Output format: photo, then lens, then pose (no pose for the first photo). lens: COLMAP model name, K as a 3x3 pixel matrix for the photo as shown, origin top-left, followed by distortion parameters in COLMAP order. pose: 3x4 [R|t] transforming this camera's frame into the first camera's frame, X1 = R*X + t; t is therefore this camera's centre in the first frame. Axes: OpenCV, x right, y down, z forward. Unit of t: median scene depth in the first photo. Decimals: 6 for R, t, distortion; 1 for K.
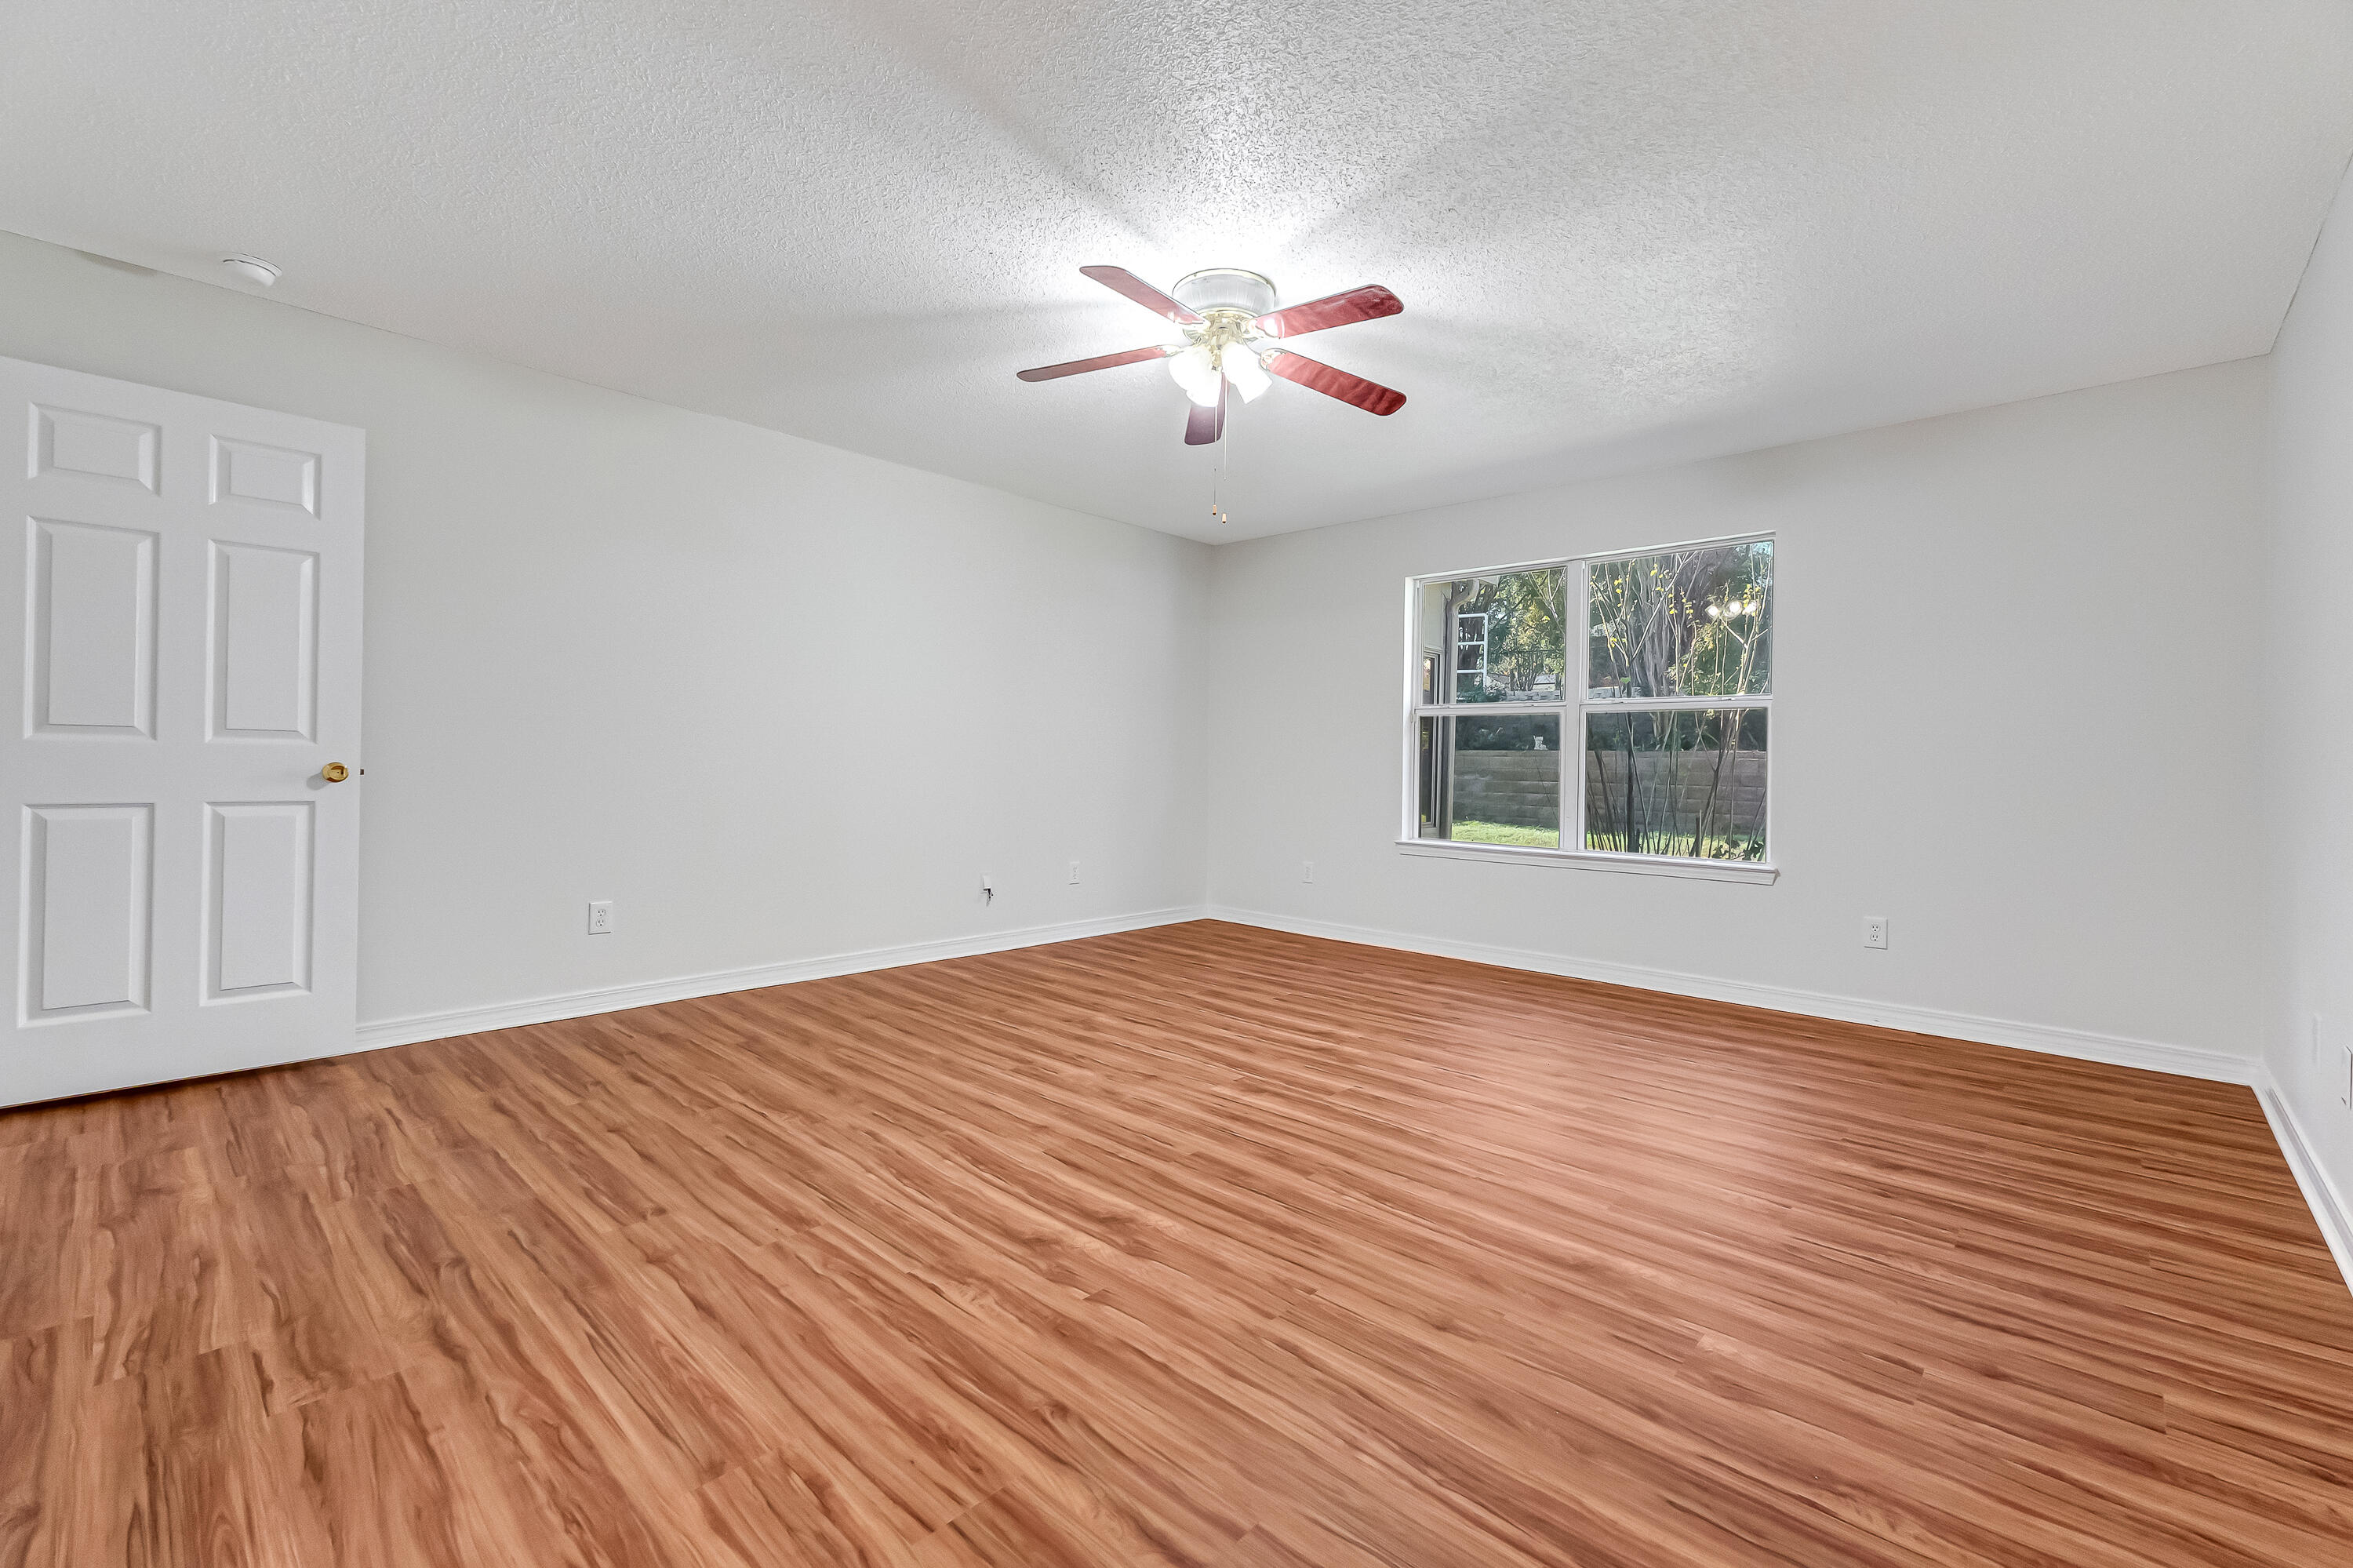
lens RADIAL K [[981.2, 0, 1183.8], [0, 981.2, 783.0], [0, 0, 1]] dist [0.001241, 0.000895]
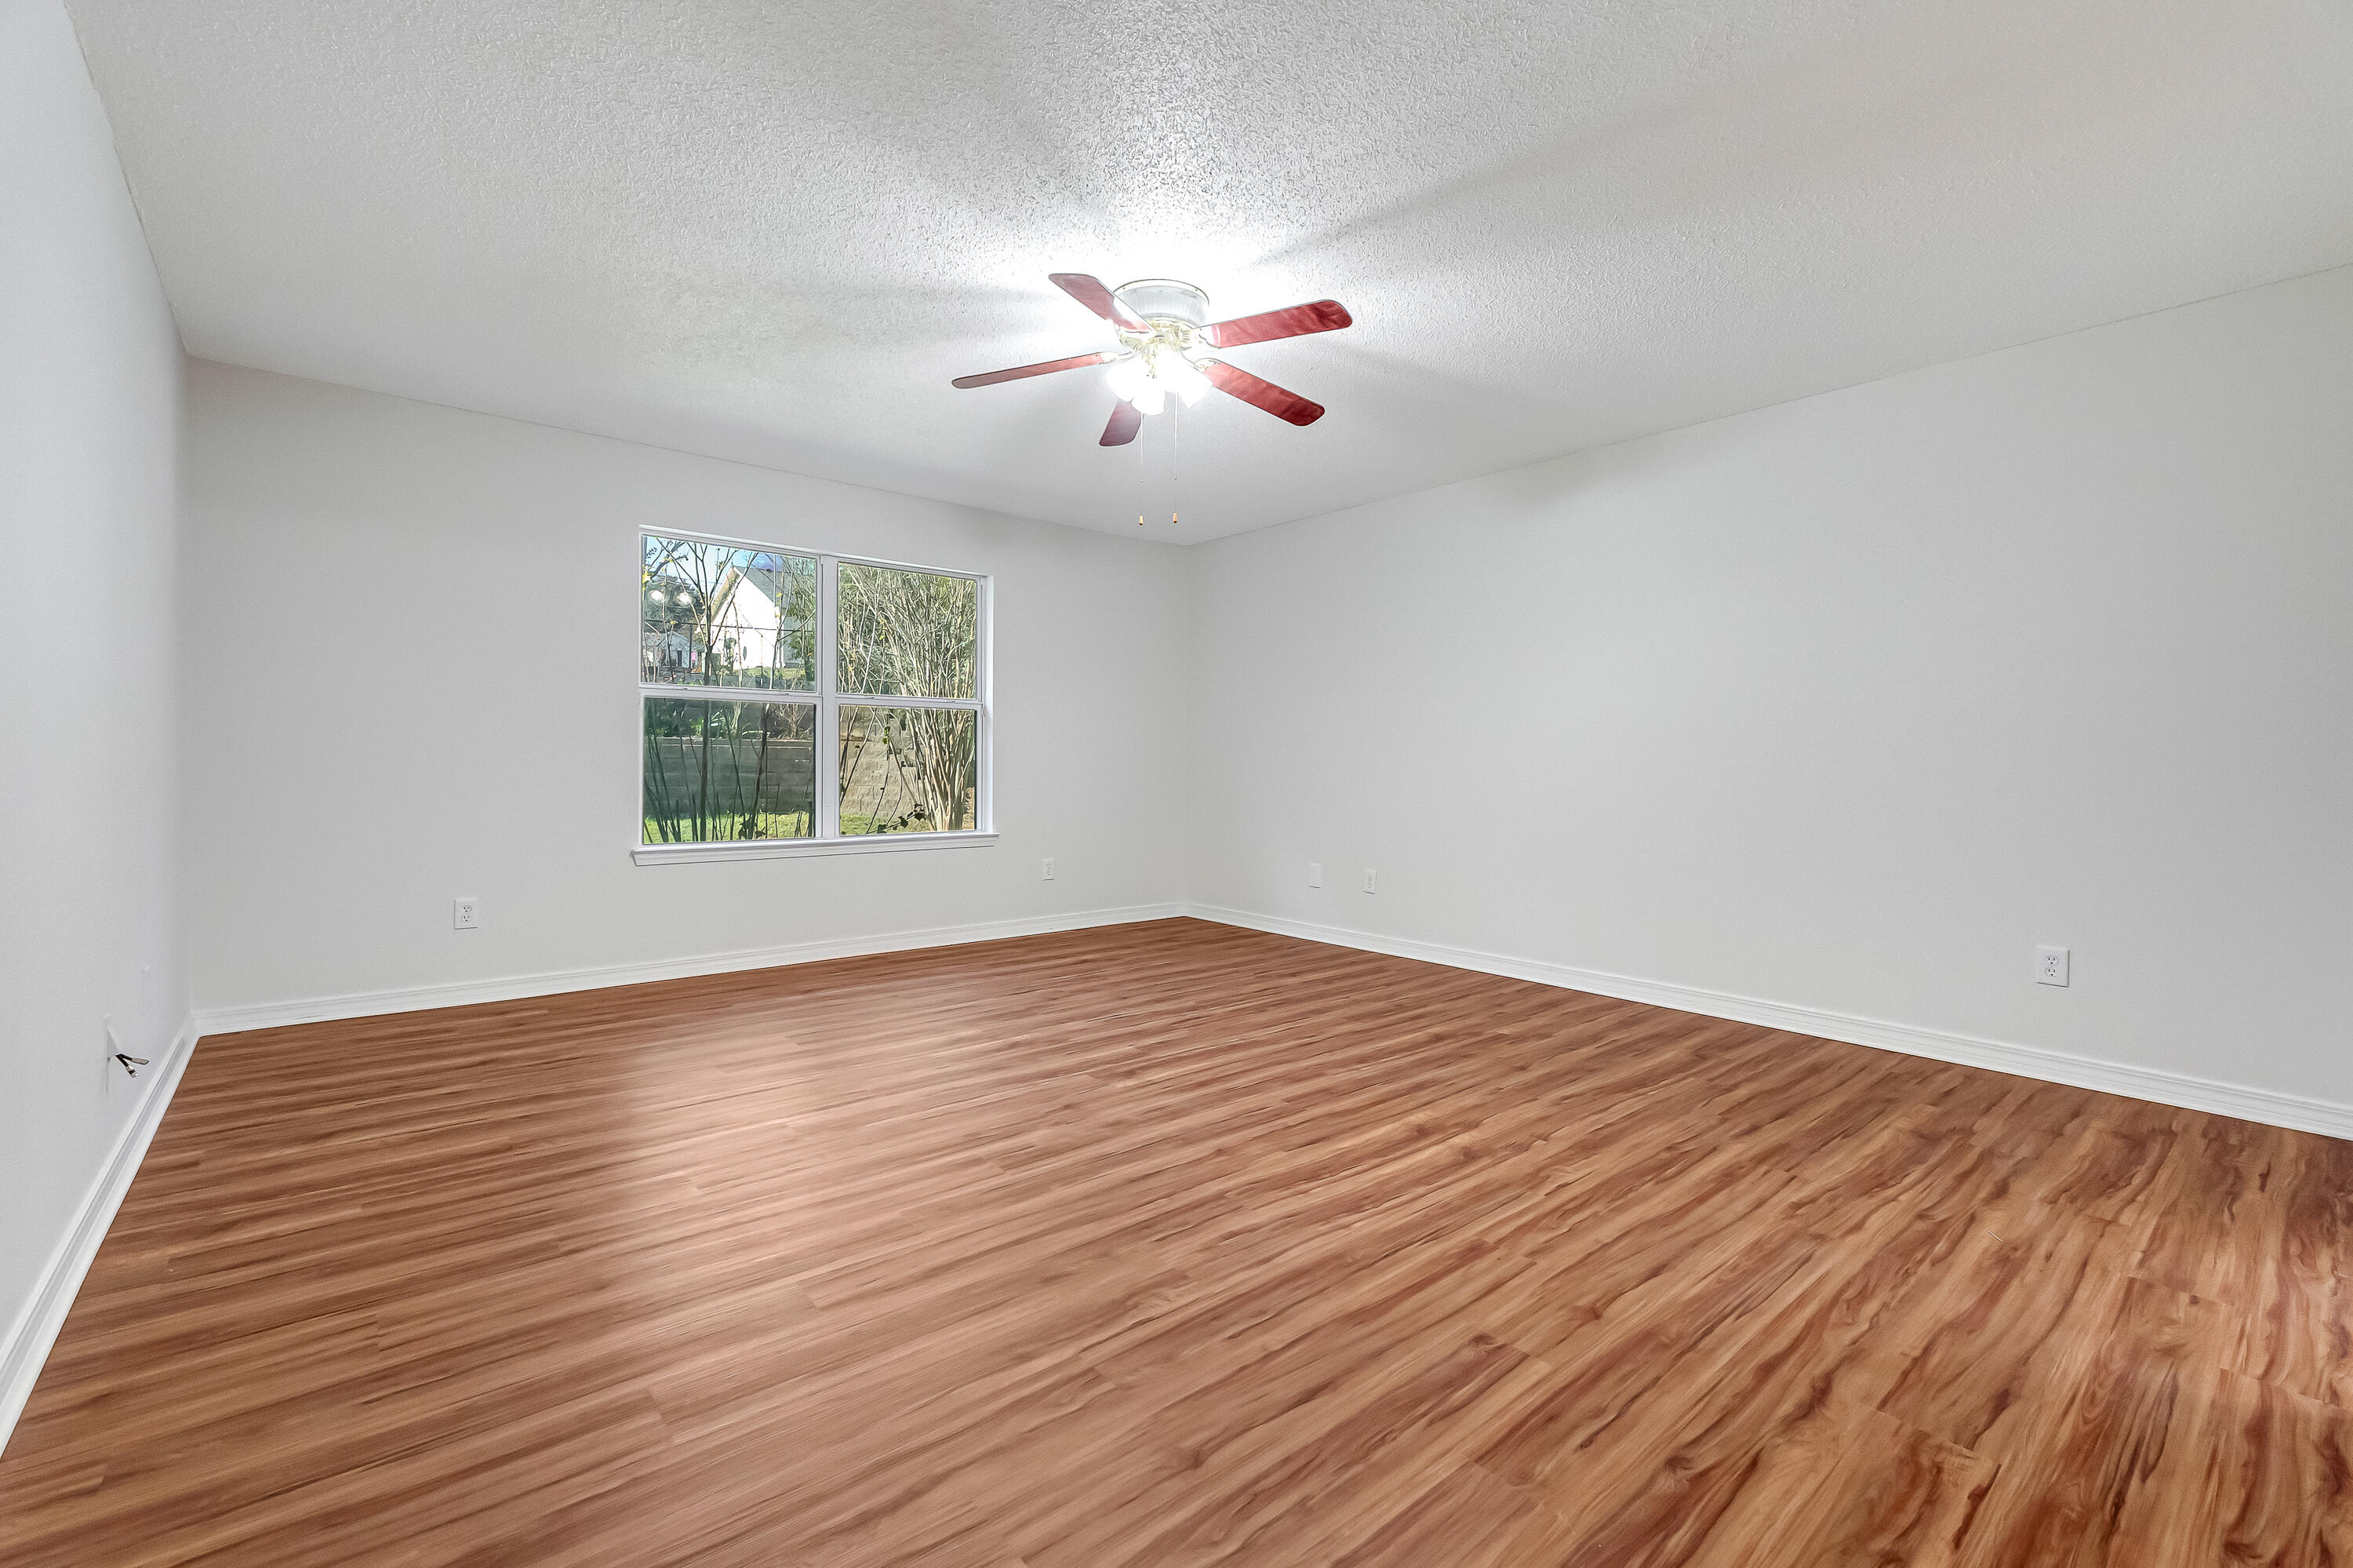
lens RADIAL K [[981.2, 0, 1182.8], [0, 981.2, 767.2], [0, 0, 1]] dist [0.001241, 0.000895]
pose [[0.136394, -0.021168, 0.990429, -1.536015], [0.014625, 0.999706, 0.019352, -0.055466], [-0.990547, 0.011846, 0.136663, 1.282446]]
